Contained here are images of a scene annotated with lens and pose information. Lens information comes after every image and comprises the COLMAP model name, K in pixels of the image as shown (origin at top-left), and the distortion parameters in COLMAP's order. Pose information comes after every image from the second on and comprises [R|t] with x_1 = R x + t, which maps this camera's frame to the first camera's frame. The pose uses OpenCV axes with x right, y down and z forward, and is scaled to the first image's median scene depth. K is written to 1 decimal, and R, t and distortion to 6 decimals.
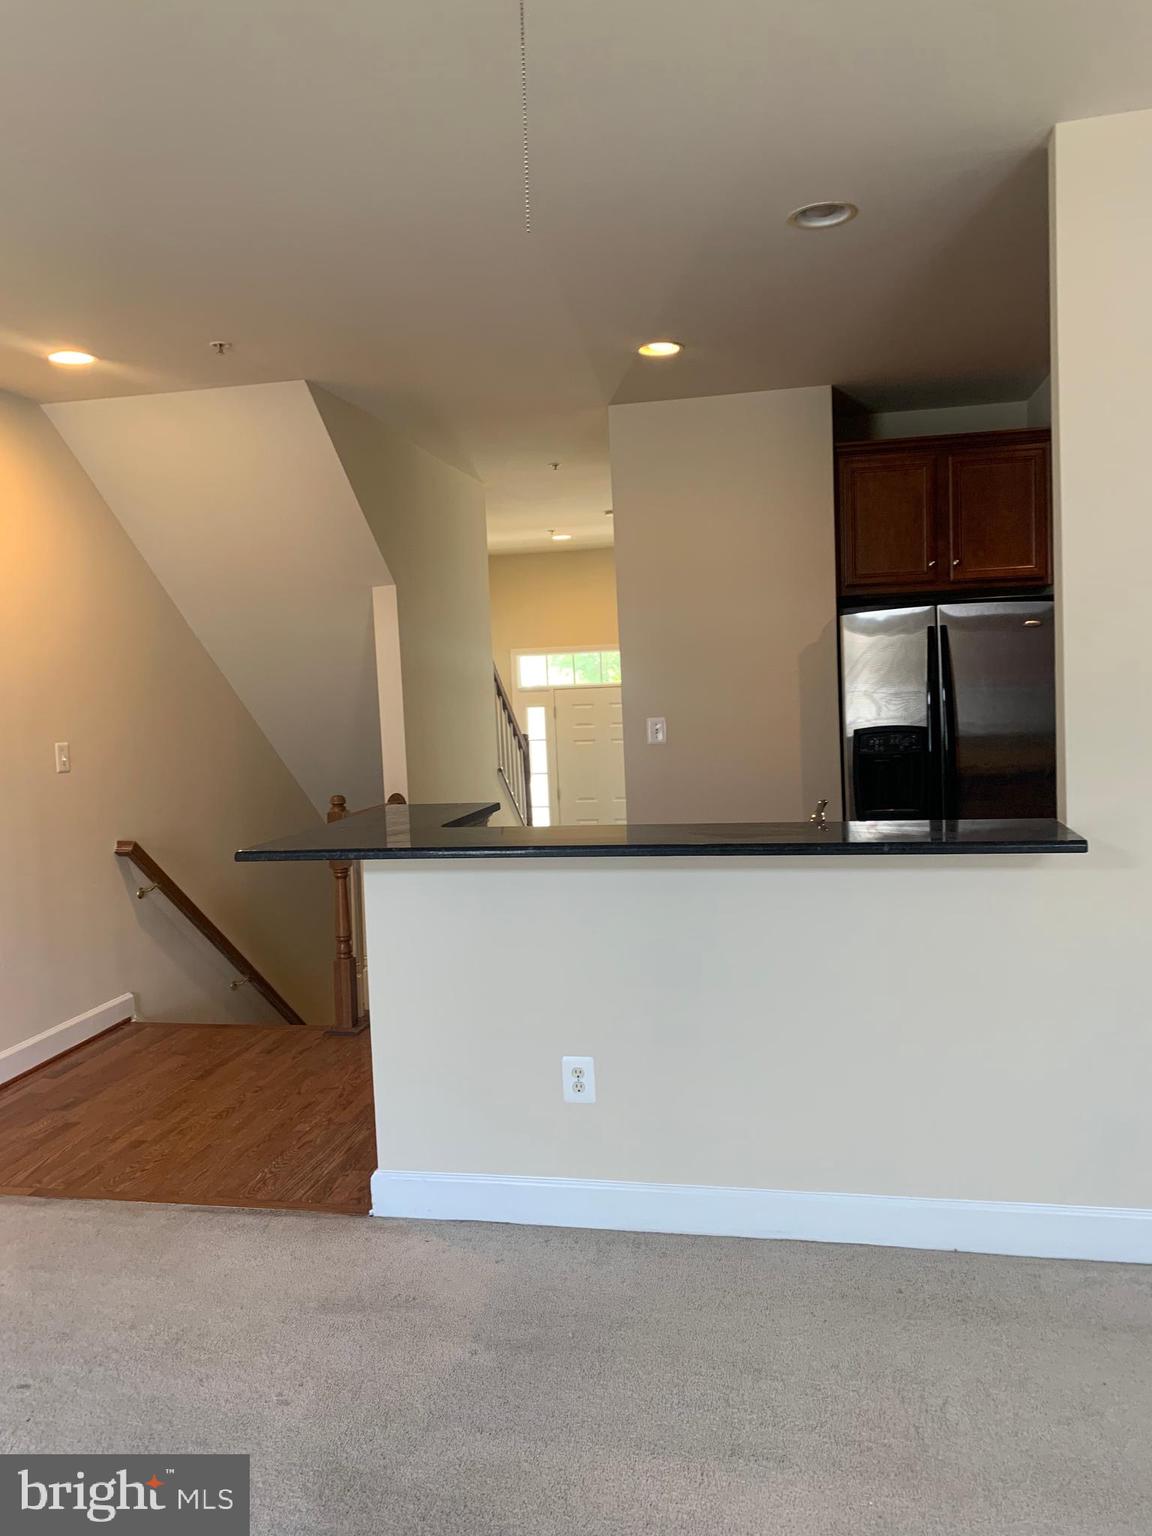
lens RADIAL K [[1192.2, 0, 567.2], [0, 1192.2, 773.3], [0, 0, 1]] dist [0.037622, -0.049868]
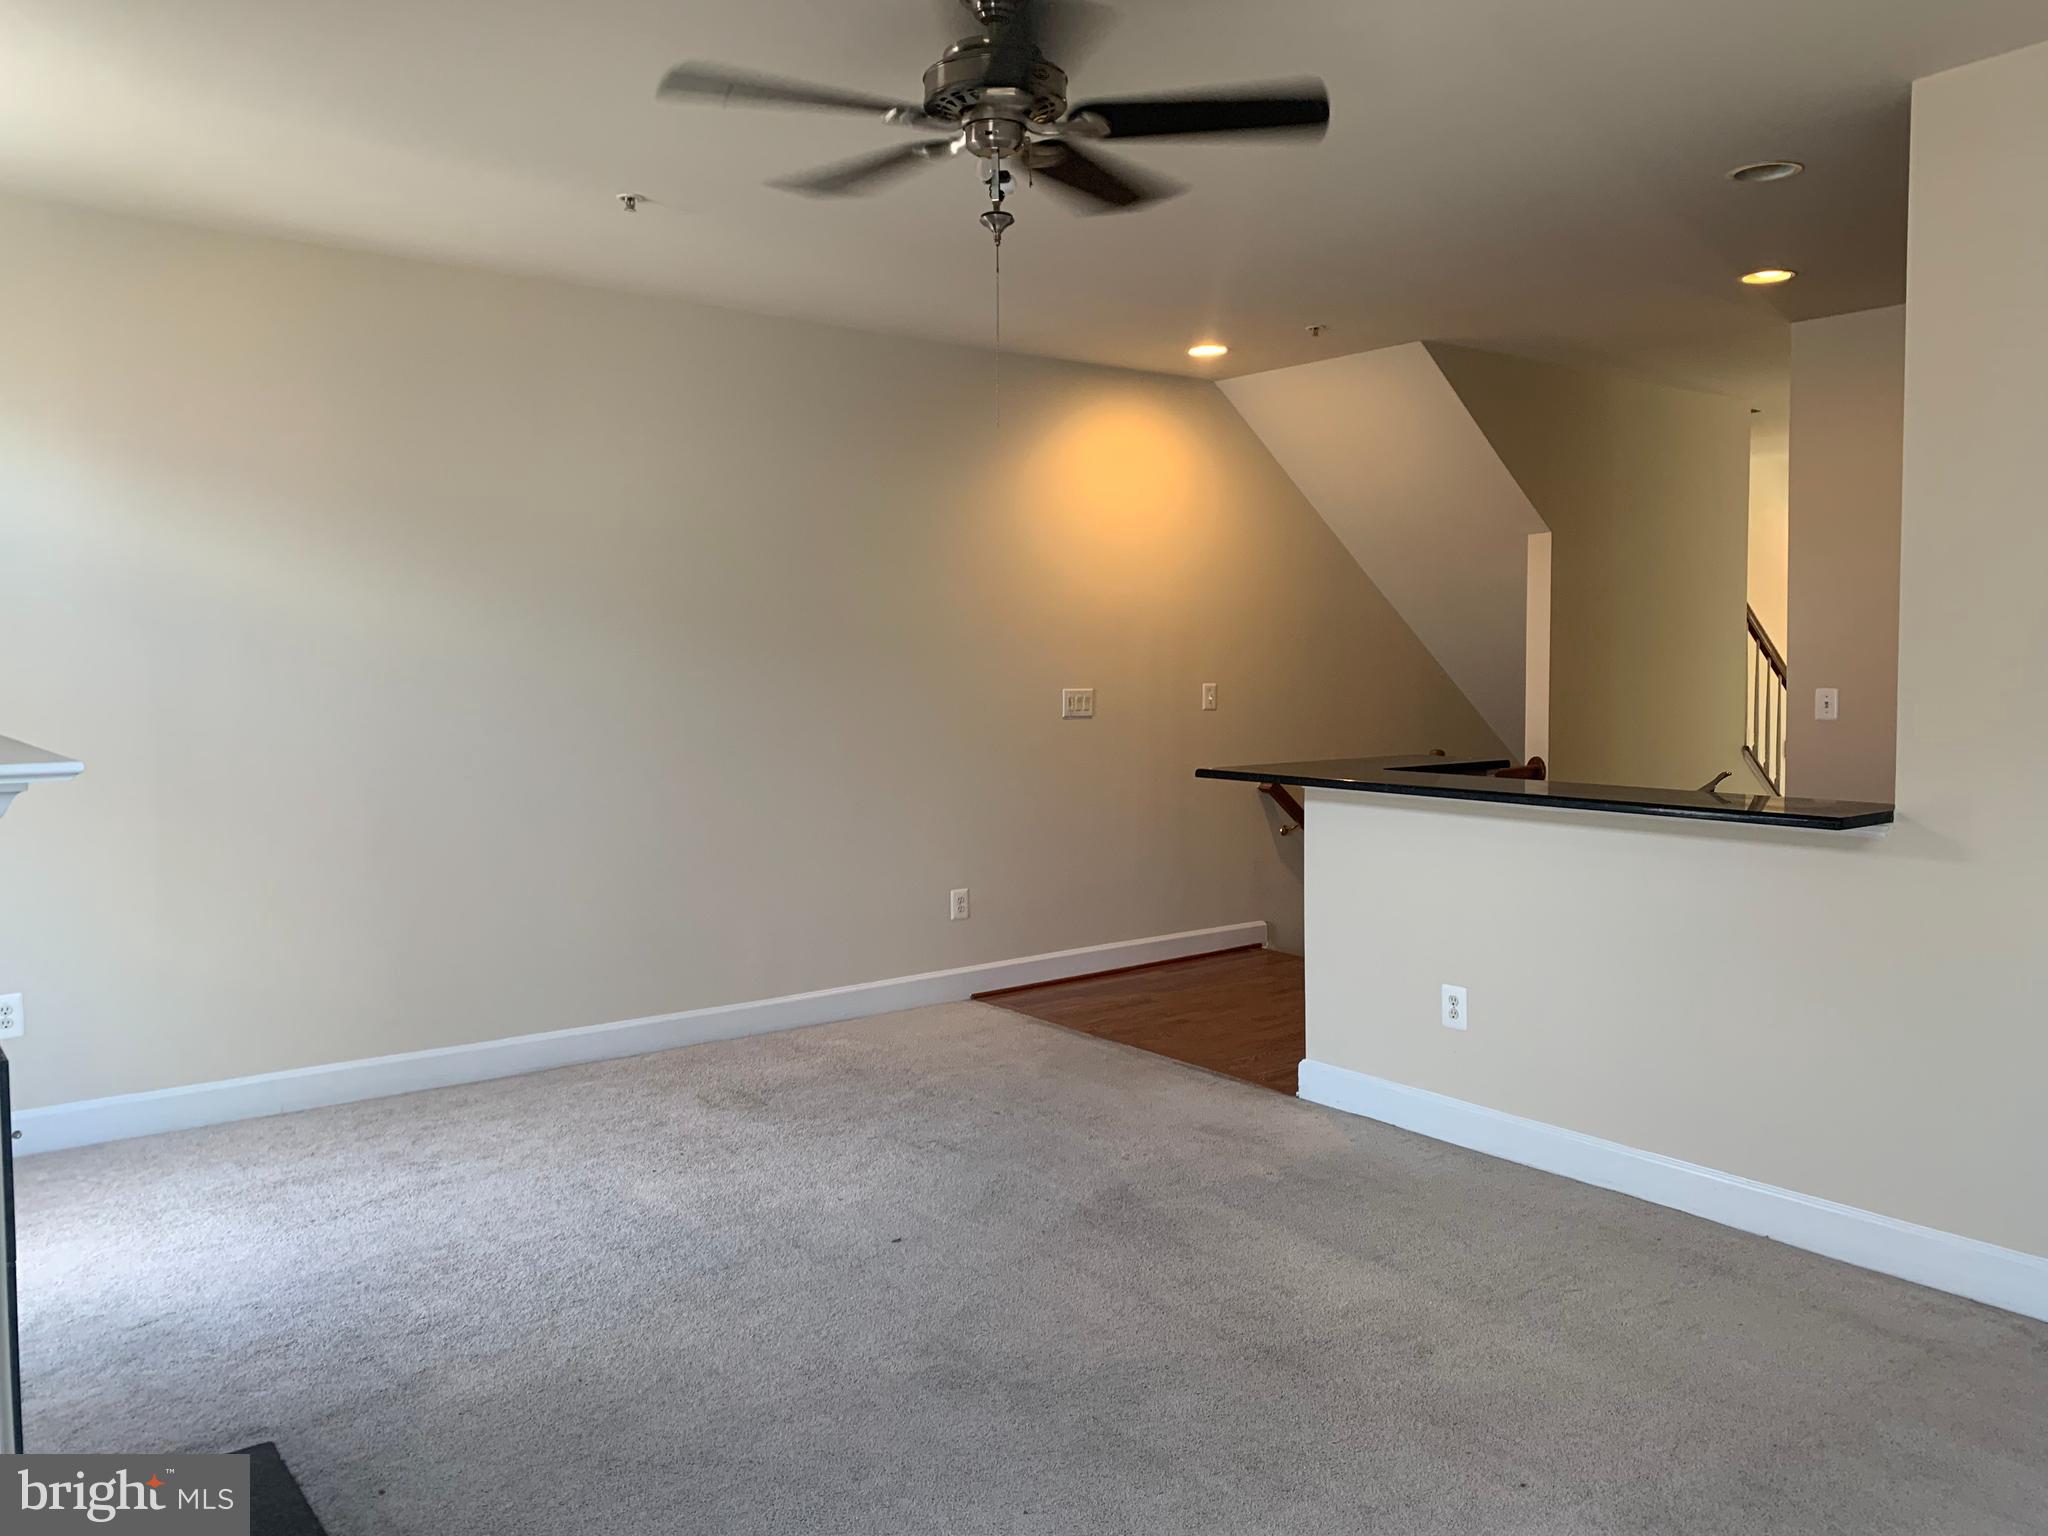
lens RADIAL K [[1589.6, 0, 1024.0], [0, 1589.6, 768.0], [0, 0, 1]] dist [0.037622, -0.049868]
pose [[0.756199, 0.083244, -0.649026, 0.390471], [-0.074329, 0.996383, 0.041193, 0.004585], [0.650107, 0.017091, 0.759651, -0.224515]]
